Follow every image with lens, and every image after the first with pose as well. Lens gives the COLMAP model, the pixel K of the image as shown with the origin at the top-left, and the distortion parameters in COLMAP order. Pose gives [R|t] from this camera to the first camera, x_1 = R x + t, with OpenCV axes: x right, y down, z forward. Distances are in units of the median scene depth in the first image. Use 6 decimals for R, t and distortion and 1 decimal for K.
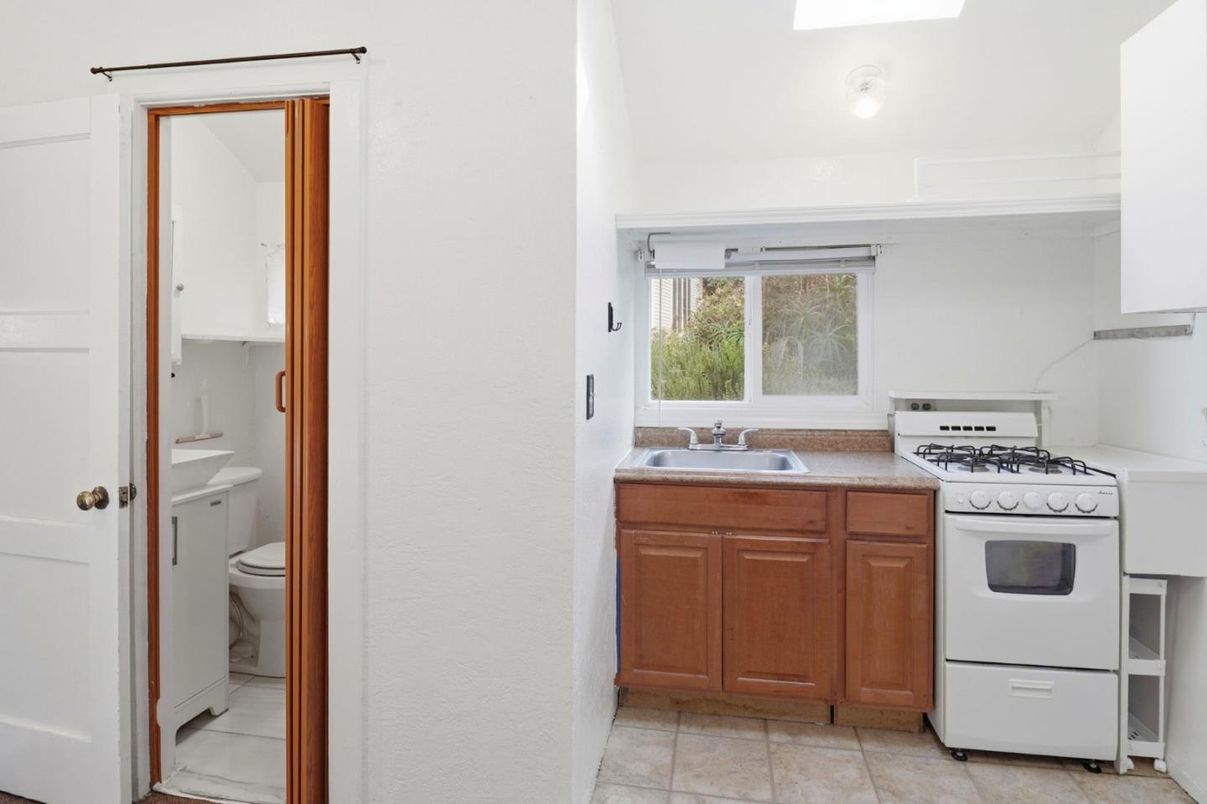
lens RADIAL K [[645.3, 0, 603.2], [0, 645.3, 352.1], [0, 0, 1]] dist [-0.001677, -0.009459]
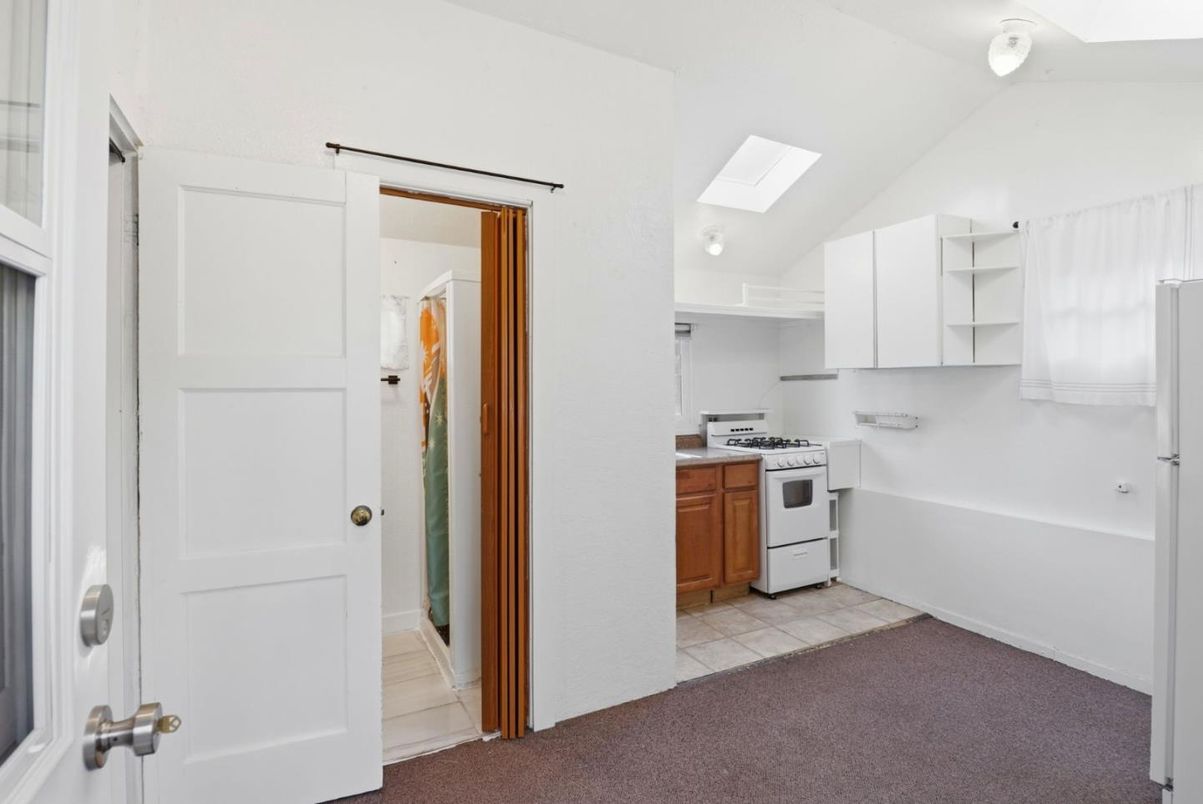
lens RADIAL K [[585.2, 0, 606.6], [0, 585.2, 383.8], [0, 0, 1]] dist [-0.003232, -0.012686]
pose [[0.794698, -0.000201, 0.607005, -0.877324], [0.007913, 0.999918, -0.010030, 0.003594], [-0.606954, 0.012774, 0.794635, -0.091710]]
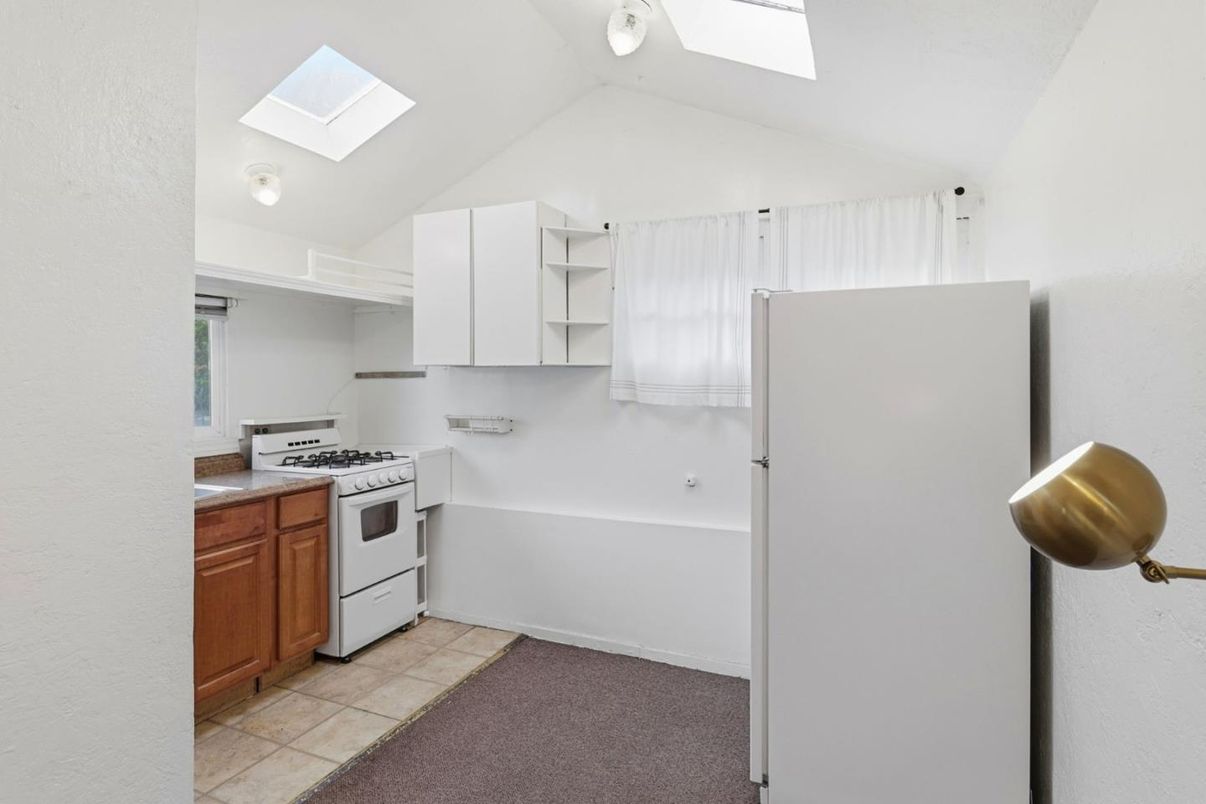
lens RADIAL K [[615.5, 0, 604.5], [0, 615.5, 375.2], [0, 0, 1]] dist [0.011309, -0.014321]
pose [[0.227043, 0.007316, 0.973857, -0.683613], [0.005789, 0.999944, -0.008862, -0.012677], [-0.973867, 0.007650, 0.226988, 0.090874]]
